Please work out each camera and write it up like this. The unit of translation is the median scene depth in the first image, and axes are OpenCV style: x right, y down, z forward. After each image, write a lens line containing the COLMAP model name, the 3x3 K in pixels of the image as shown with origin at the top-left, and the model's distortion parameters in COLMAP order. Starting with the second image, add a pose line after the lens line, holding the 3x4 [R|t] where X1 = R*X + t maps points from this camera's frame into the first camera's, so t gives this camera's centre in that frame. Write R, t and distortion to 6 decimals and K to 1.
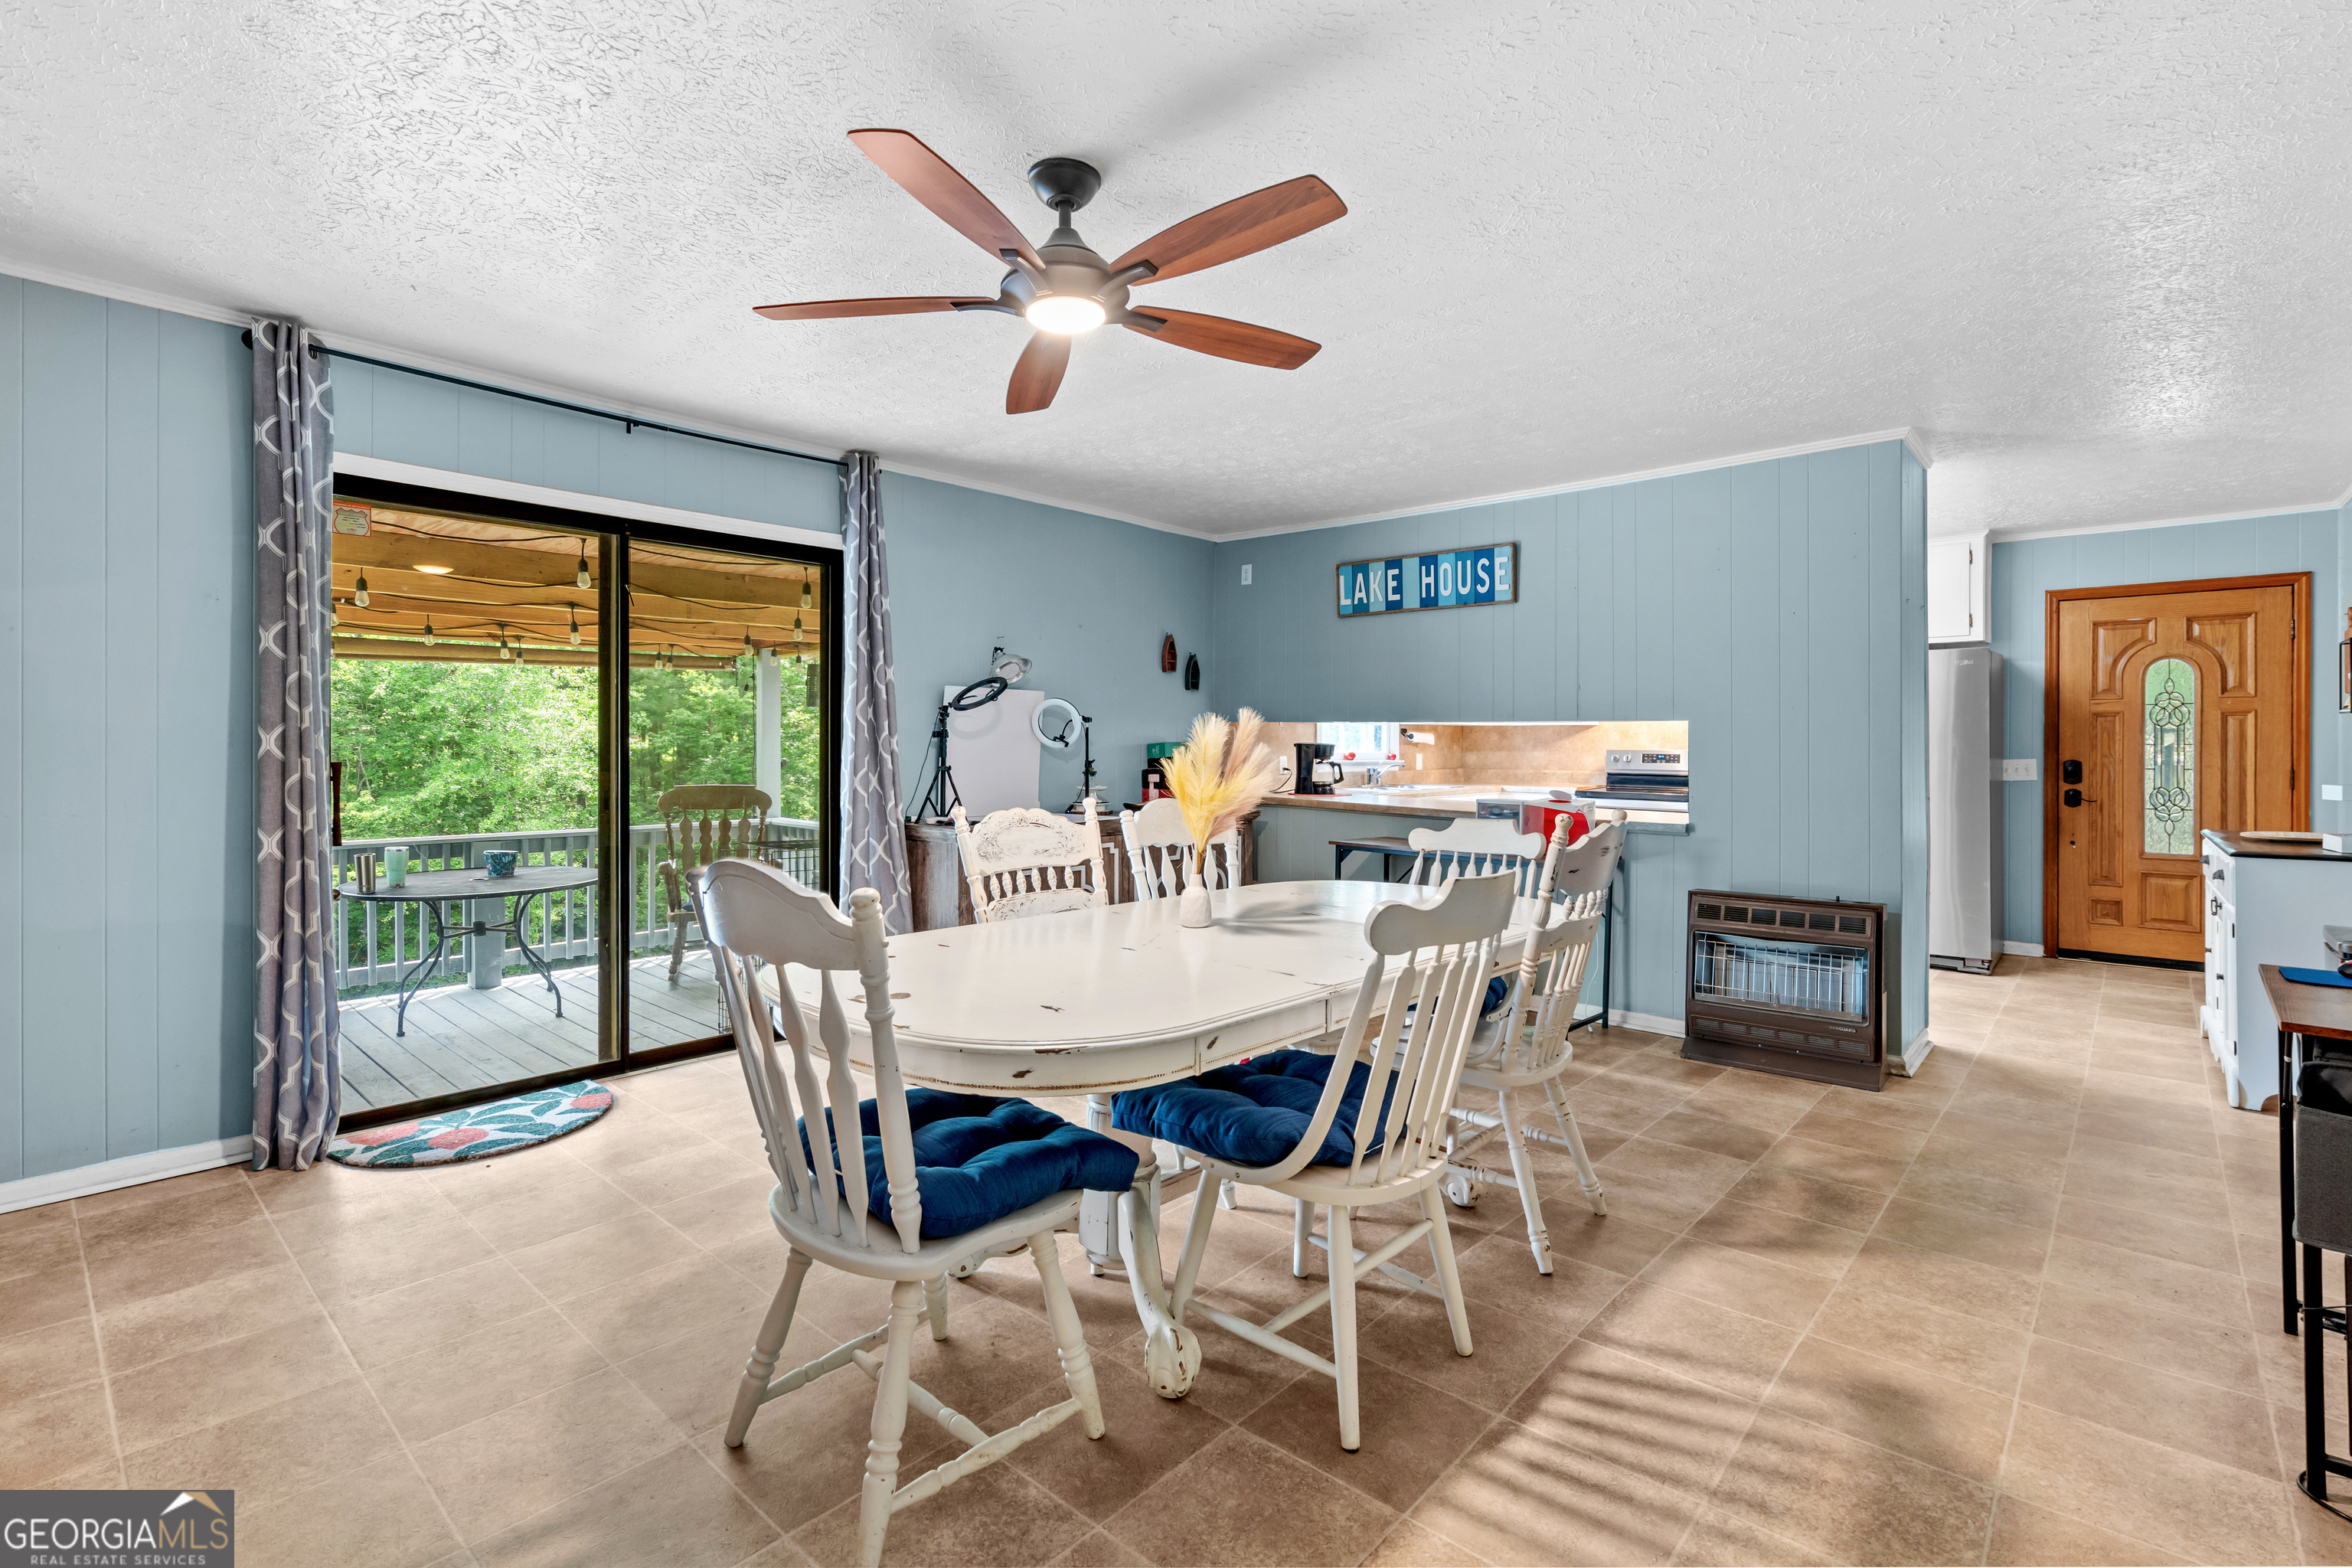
lens RADIAL K [[1091.1, 0, 1178.9], [0, 1091.1, 762.7], [0, 0, 1]] dist [-0.000602, 0.000056]
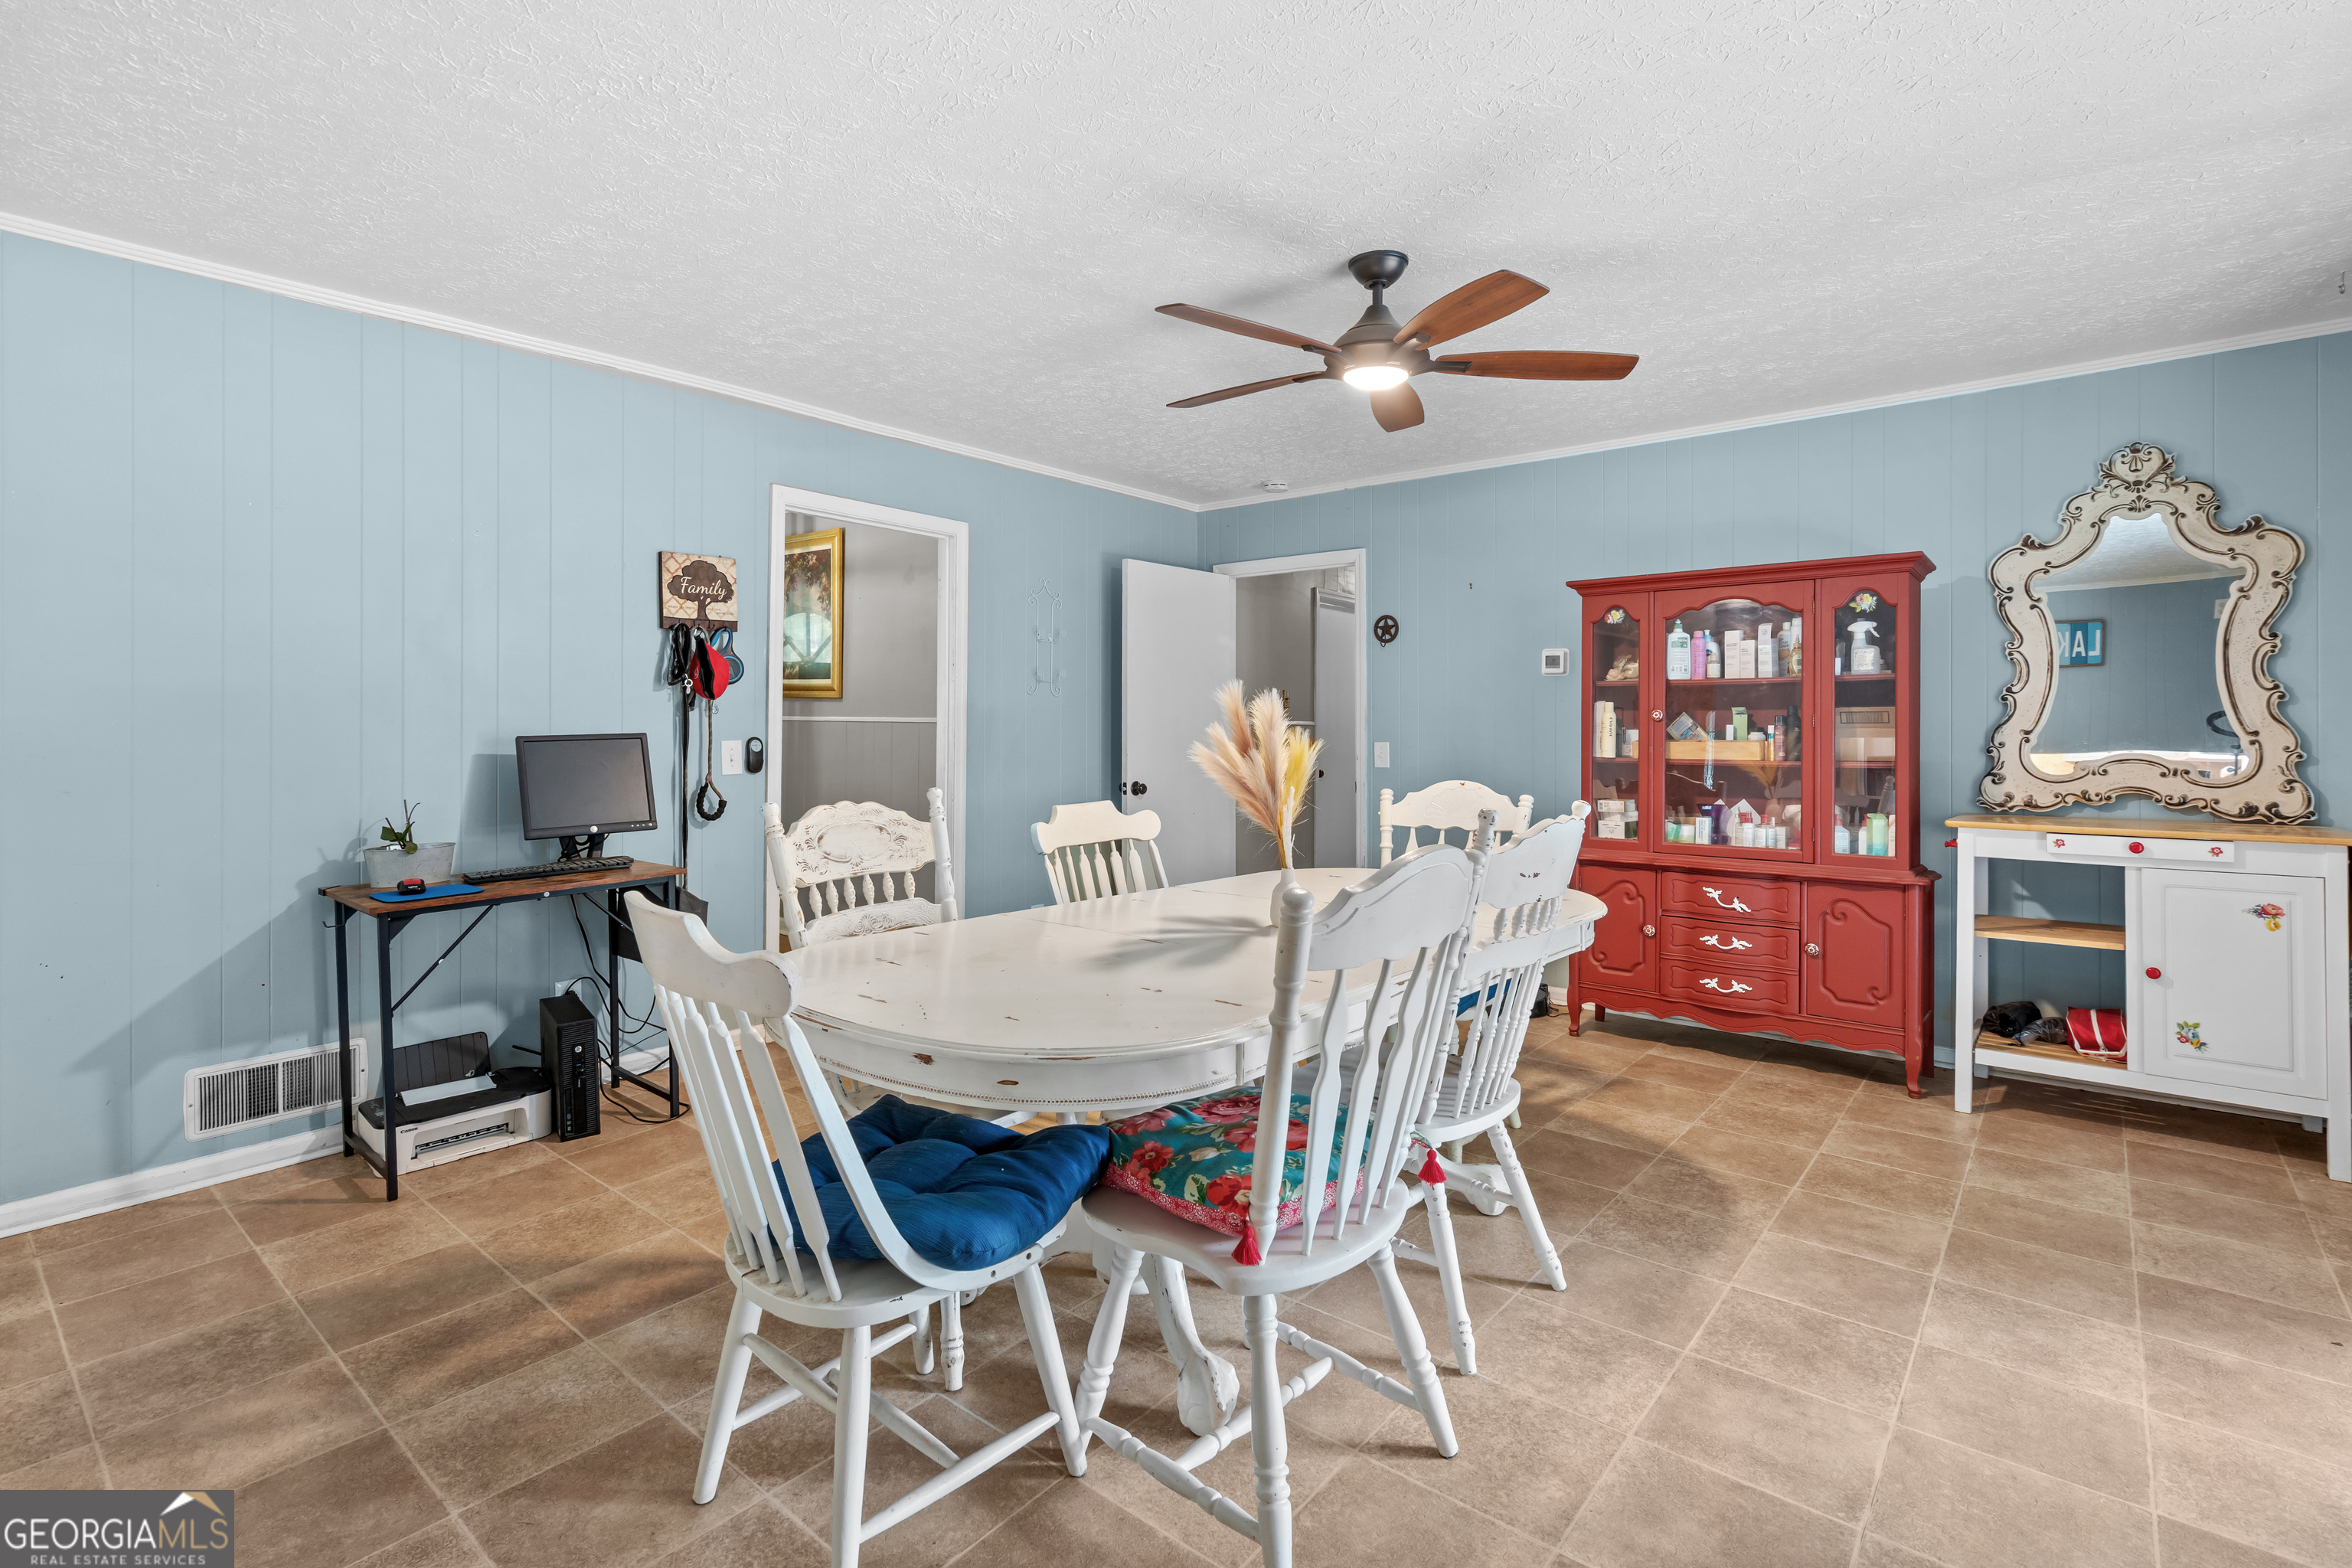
lens RADIAL K [[1091.1, 0, 1178.9], [0, 1091.1, 762.7], [0, 0, 1]] dist [-0.000602, 0.000056]
pose [[-0.999324, 0.001424, -0.036749, 0.115125], [-0.000398, 0.998772, 0.049545, -0.025344], [0.036775, 0.049526, -0.998096, 1.573700]]
